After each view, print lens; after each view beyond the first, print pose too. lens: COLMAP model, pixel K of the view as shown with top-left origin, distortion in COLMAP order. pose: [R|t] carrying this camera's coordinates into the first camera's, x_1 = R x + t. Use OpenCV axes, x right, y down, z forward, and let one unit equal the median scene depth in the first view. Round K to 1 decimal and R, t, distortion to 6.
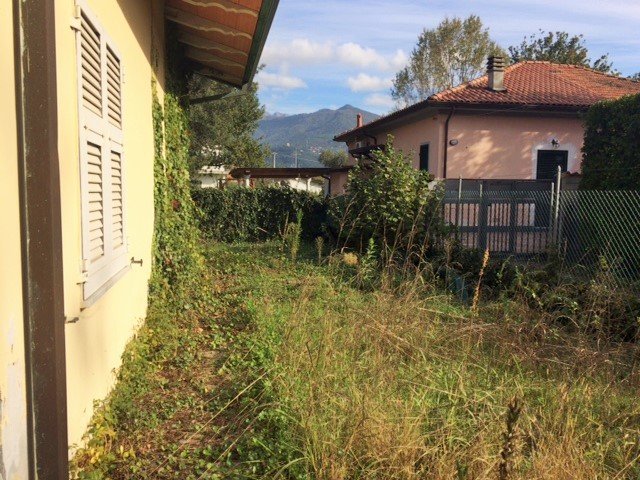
lens RADIAL K [[555.5, 0, 317.2], [0, 555.5, 241.4], [0, 0, 1]] dist [0.090945, -0.110724]
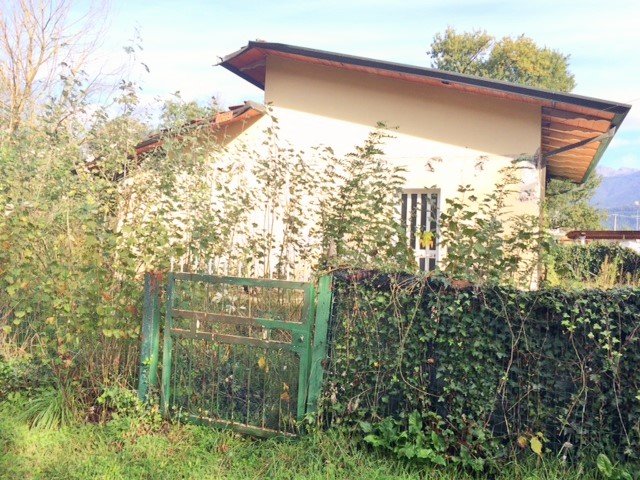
lens RADIAL K [[555.5, 0, 317.2], [0, 555.5, 241.4], [0, 0, 1]] dist [0.090945, -0.110724]
pose [[0.844366, 0.018061, -0.535462, 0.058178], [-0.076382, 0.993281, -0.086944, 0.056984], [0.530294, 0.114313, 0.840072, -0.449258]]
